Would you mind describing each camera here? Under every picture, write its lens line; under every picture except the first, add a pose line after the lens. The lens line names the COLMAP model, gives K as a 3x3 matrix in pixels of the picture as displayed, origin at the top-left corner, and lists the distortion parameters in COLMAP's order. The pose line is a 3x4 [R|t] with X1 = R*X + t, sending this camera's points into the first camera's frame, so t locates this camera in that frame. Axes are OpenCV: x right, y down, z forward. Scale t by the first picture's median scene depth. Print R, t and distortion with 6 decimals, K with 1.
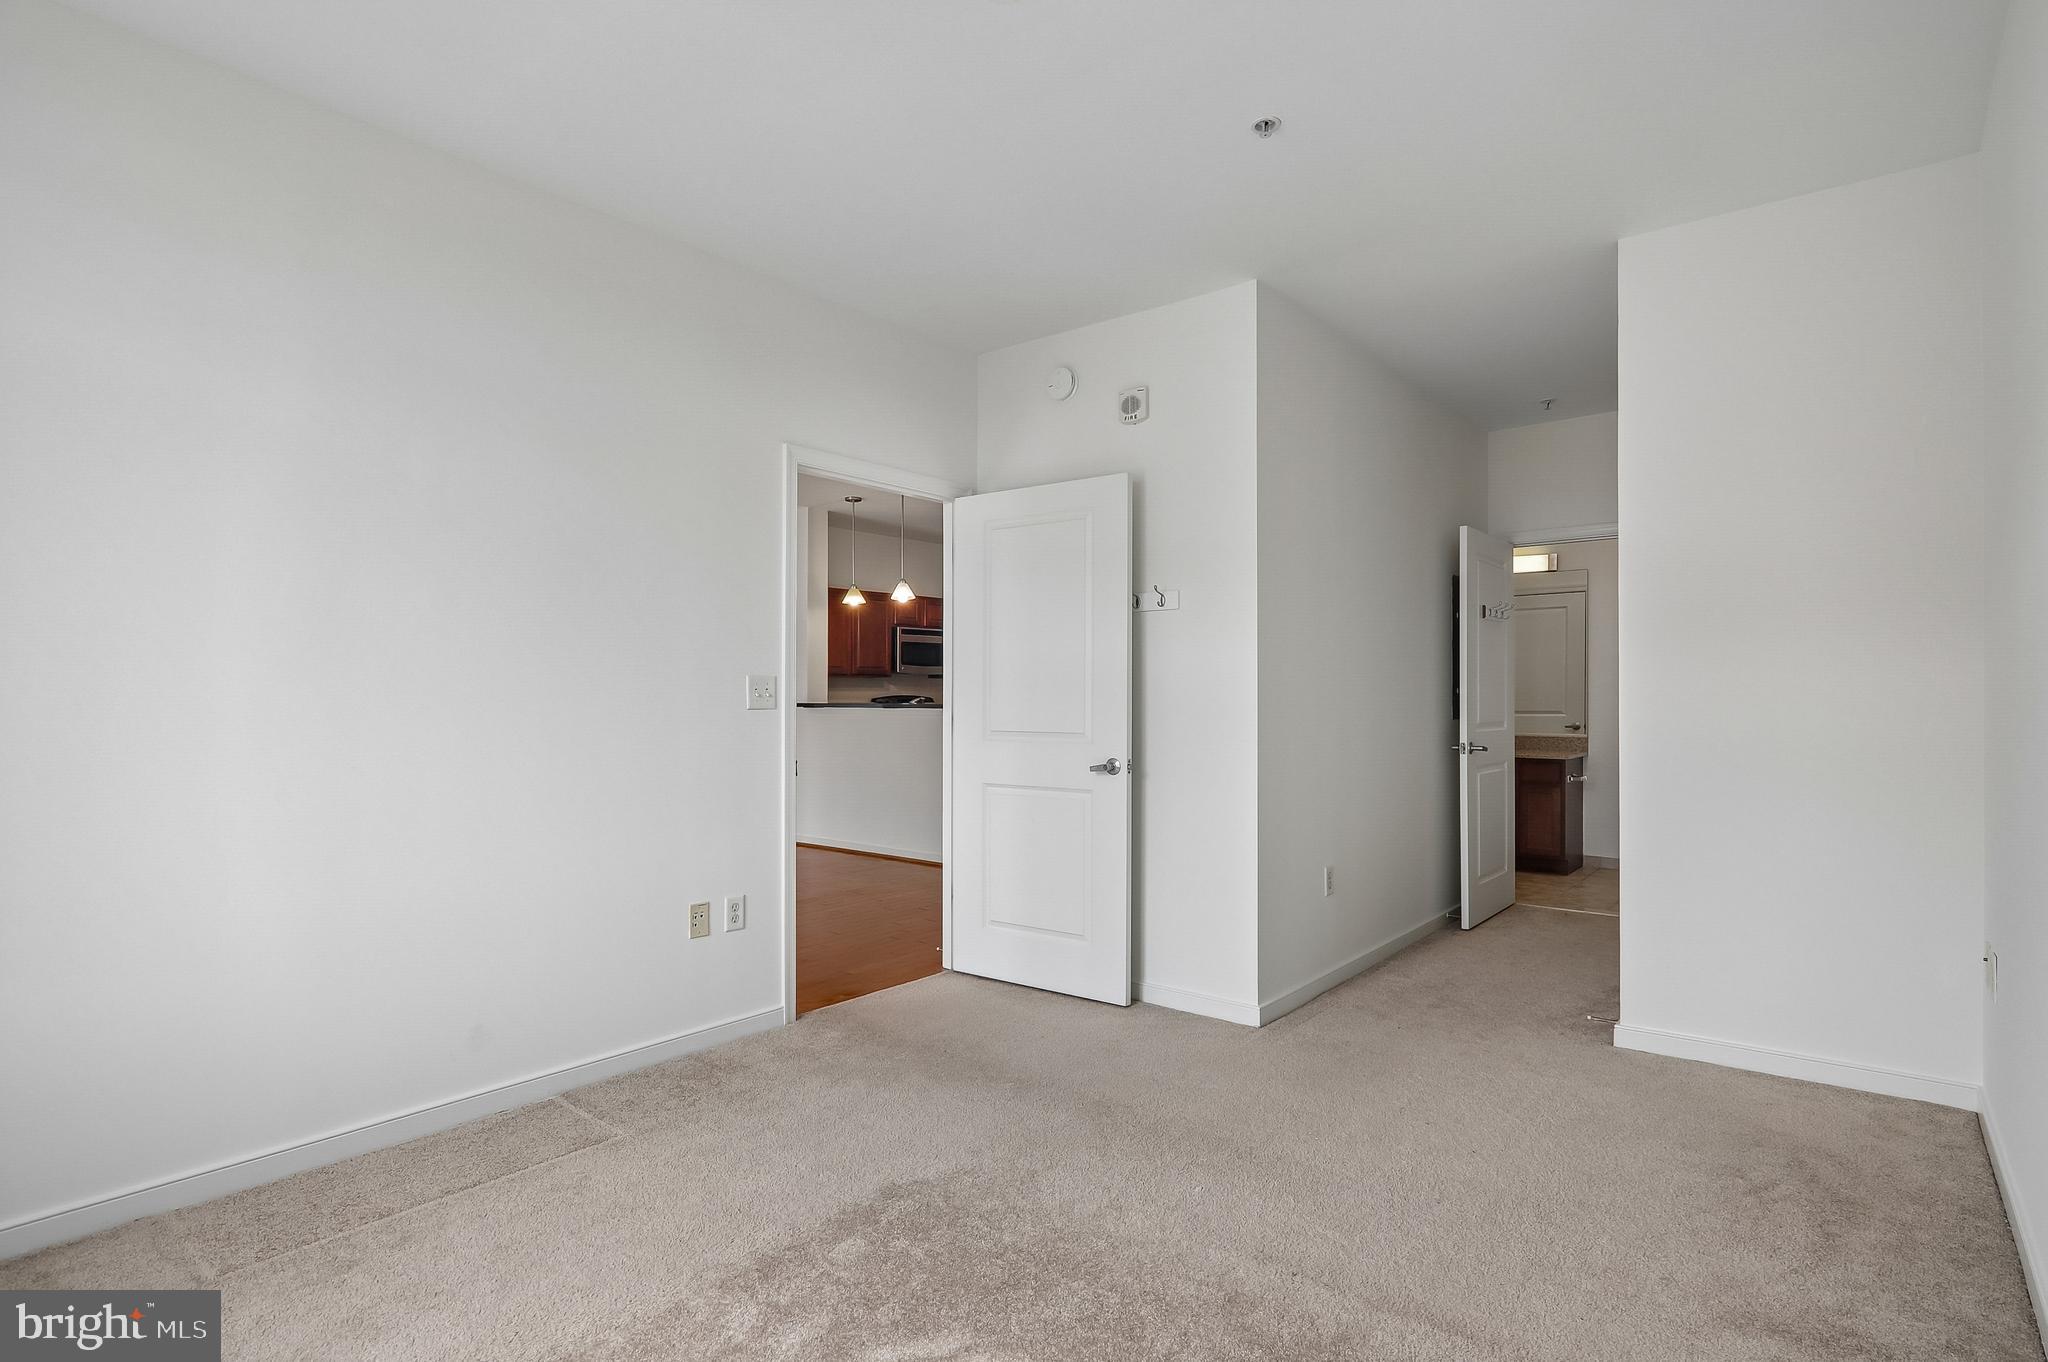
lens RADIAL K [[1005.9, 0, 1001.7], [0, 1005.9, 682.6], [0, 0, 1]] dist [-0.003910, -0.000328]
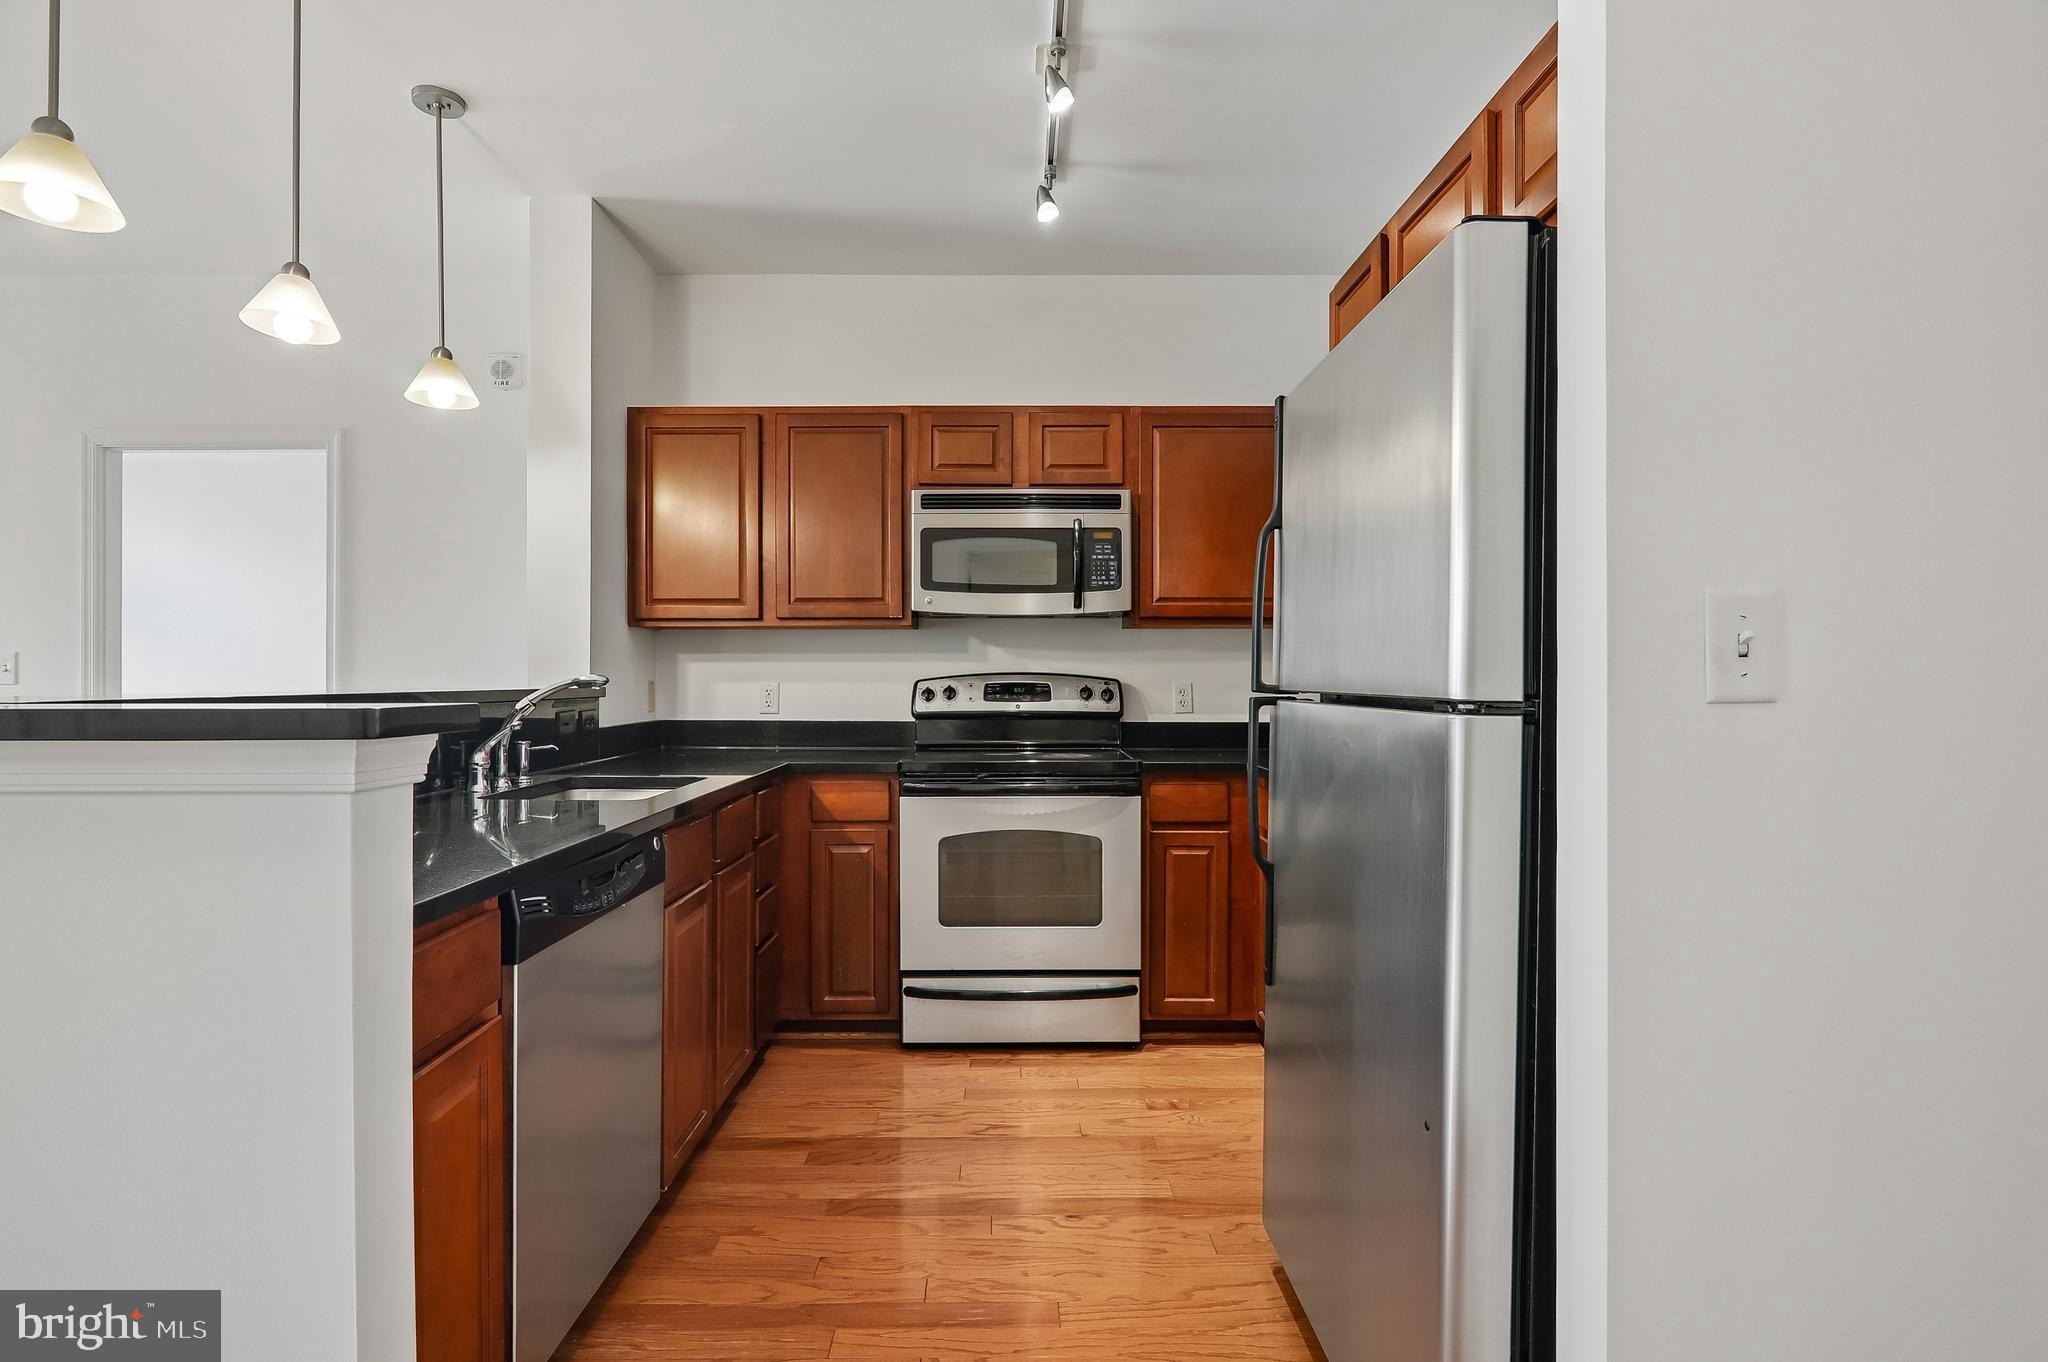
lens RADIAL K [[1005.9, 0, 1001.7], [0, 1005.9, 682.6], [0, 0, 1]] dist [-0.003910, -0.000328]
pose [[0.652170, 0.003906, -0.758063, 0.215532], [0.011429, 0.999822, 0.014983, 0.011953], [0.757986, -0.018435, 0.652010, 0.815050]]
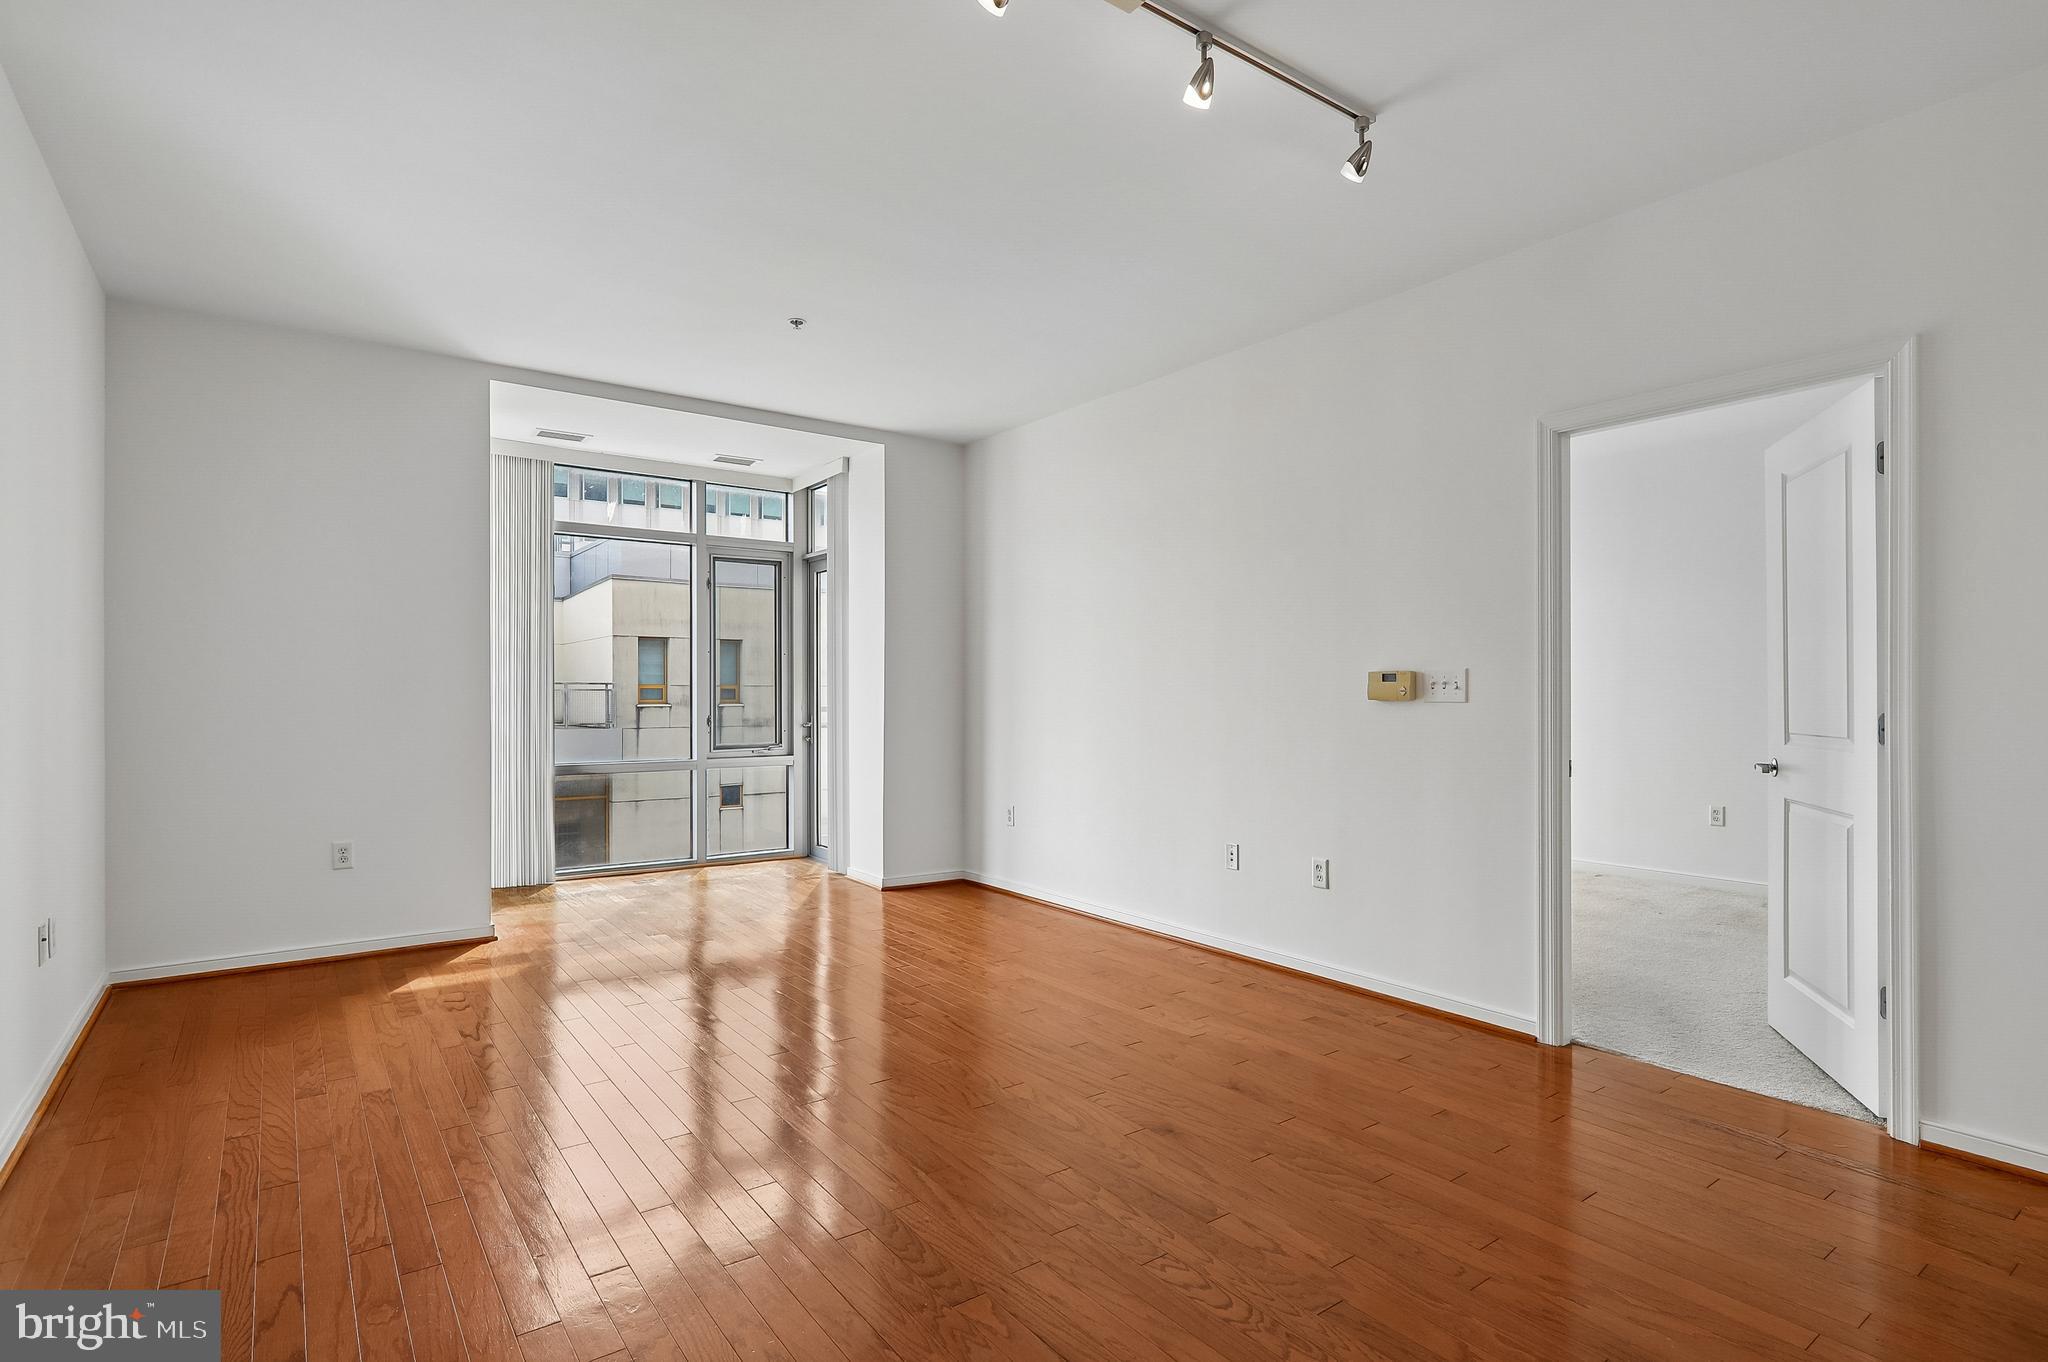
lens RADIAL K [[1011.2, 0, 1031.5], [0, 1011.2, 698.9], [0, 0, 1]] dist [-0.005173, -0.000152]
pose [[-0.220740, 0.003468, -0.975326, 0.048605], [0.015701, 0.999877, 0.000002, 0.010117], [0.975206, -0.015314, -0.220767, 0.690305]]
